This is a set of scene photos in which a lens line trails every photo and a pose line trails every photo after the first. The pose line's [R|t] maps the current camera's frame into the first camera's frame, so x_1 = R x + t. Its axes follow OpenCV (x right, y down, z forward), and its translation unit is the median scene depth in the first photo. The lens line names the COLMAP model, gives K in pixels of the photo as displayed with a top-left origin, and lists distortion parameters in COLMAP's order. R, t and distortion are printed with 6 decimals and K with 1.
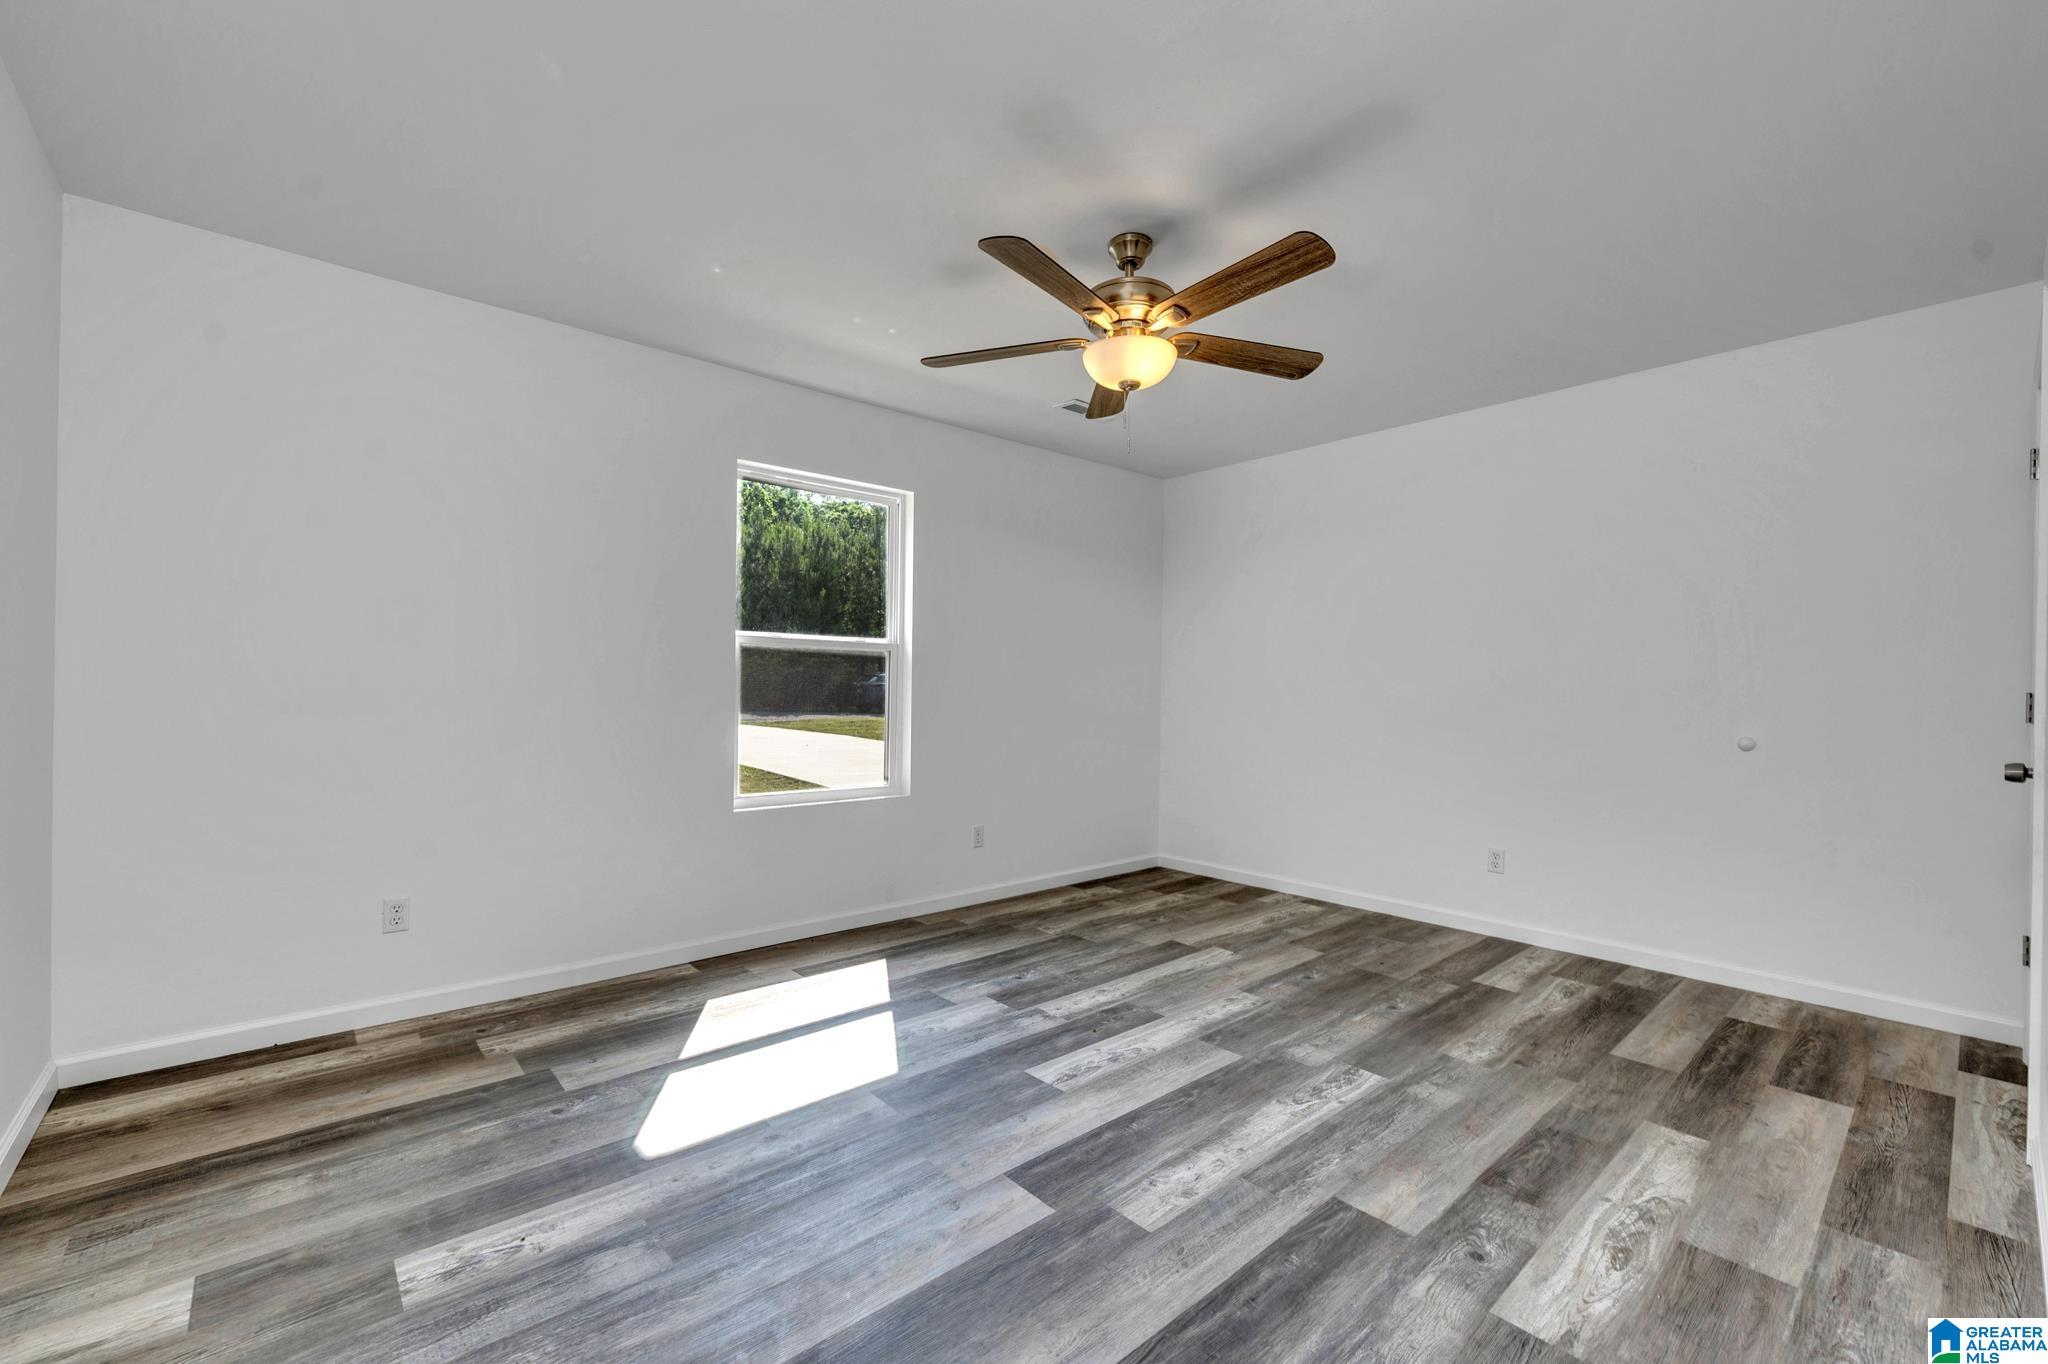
lens RADIAL K [[811.2, 0, 1021.0], [0, 811.2, 691.5], [0, 0, 1]] dist [0.000058, -0.000007]
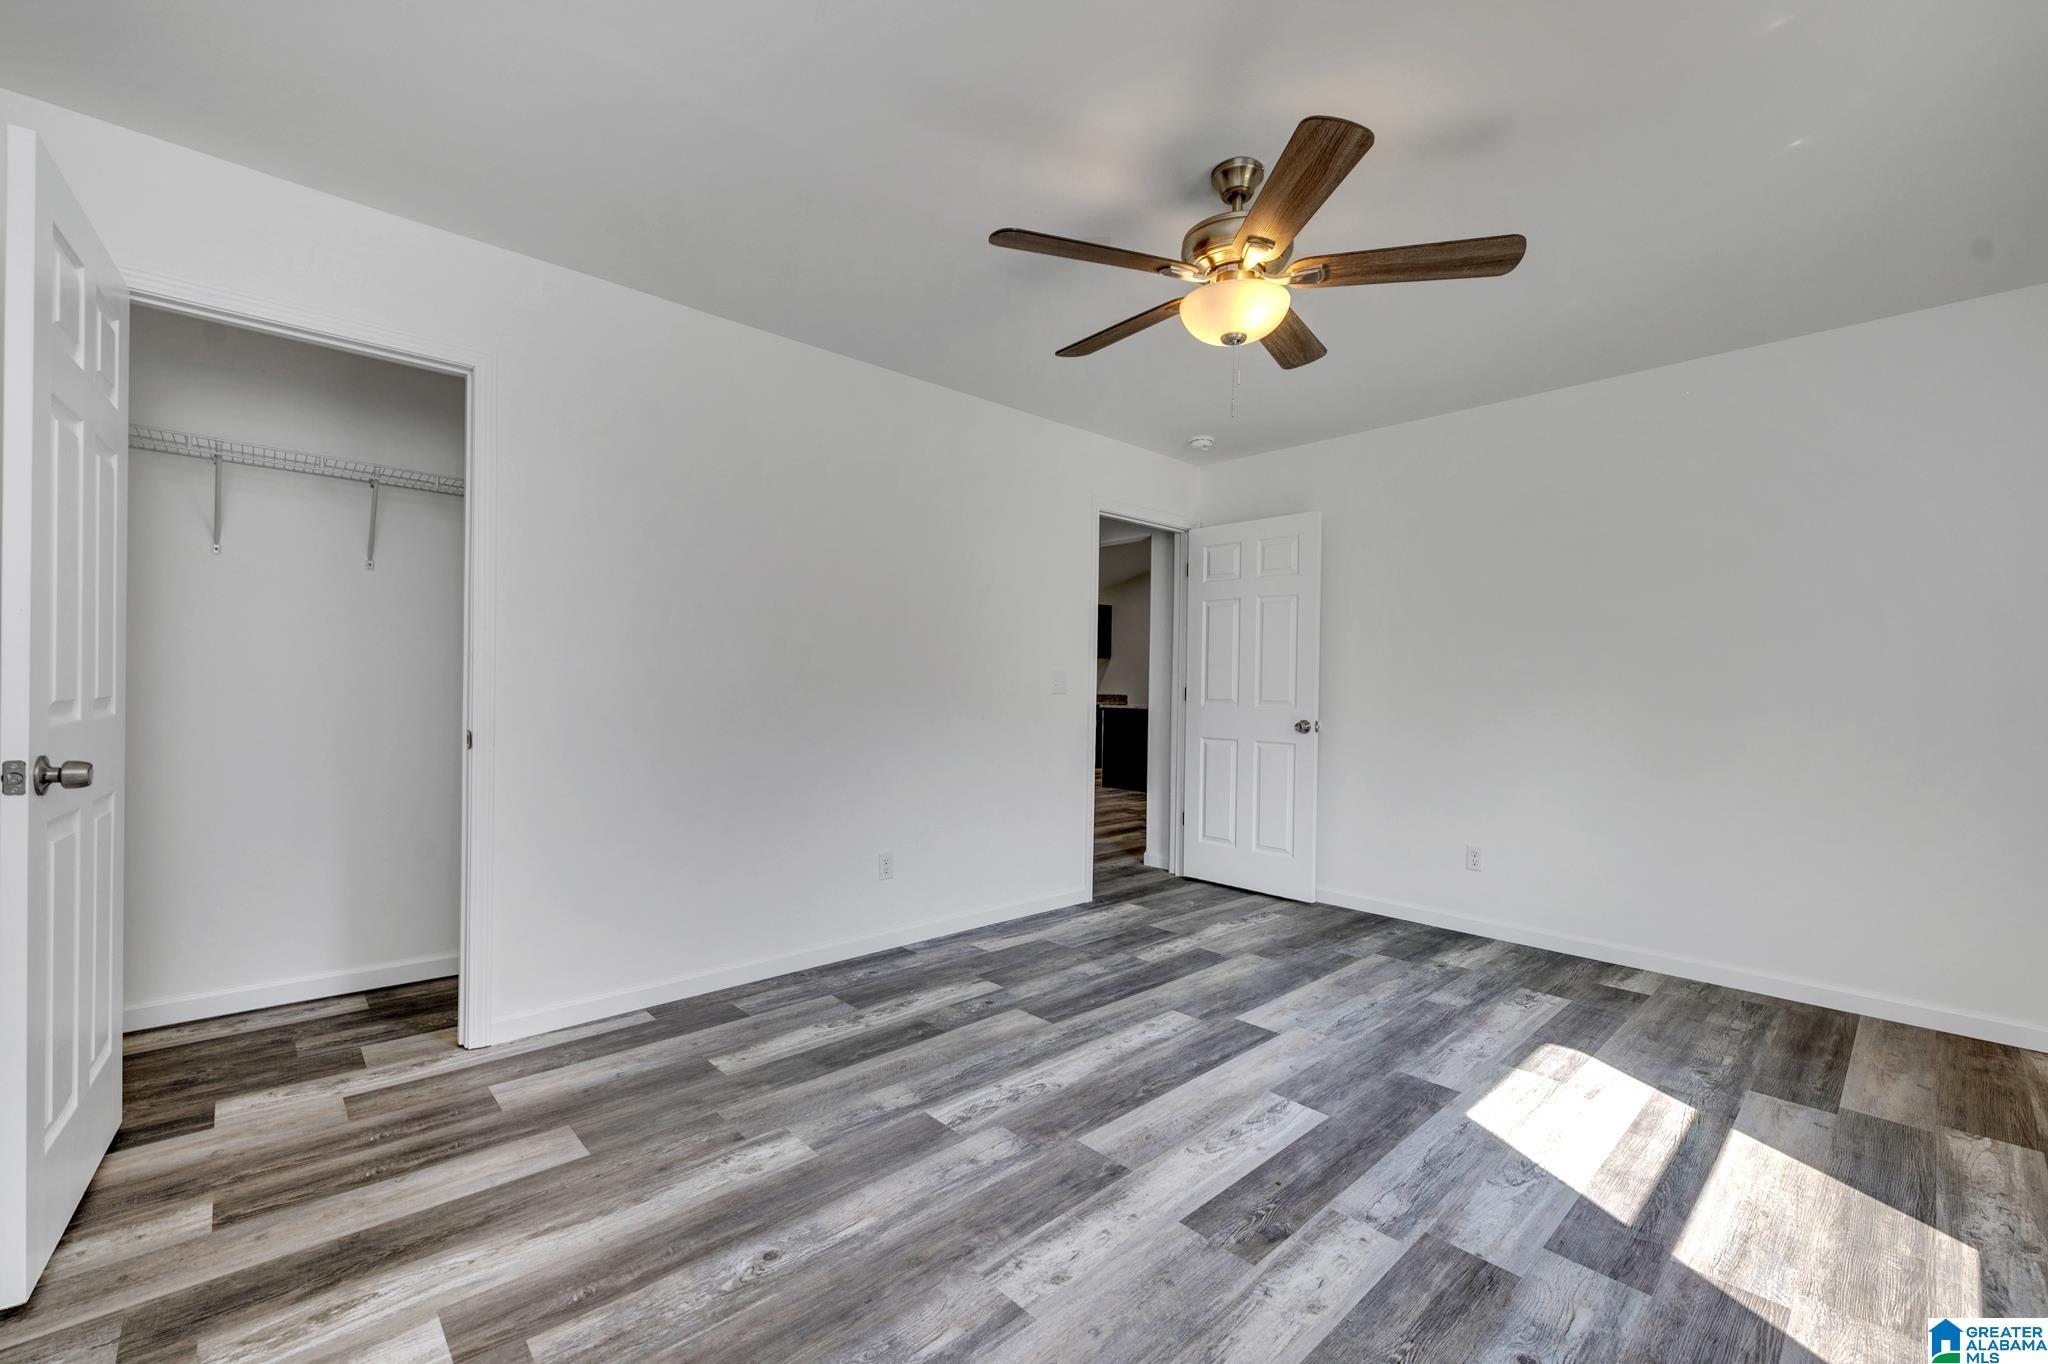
lens RADIAL K [[811.2, 0, 1021.0], [0, 811.2, 691.5], [0, 0, 1]] dist [0.000058, -0.000007]
pose [[-0.999332, -0.023539, -0.027952, 0.411568], [-0.023892, 0.999638, 0.012363, -0.004237], [0.027651, 0.013022, -0.999533, 2.038921]]
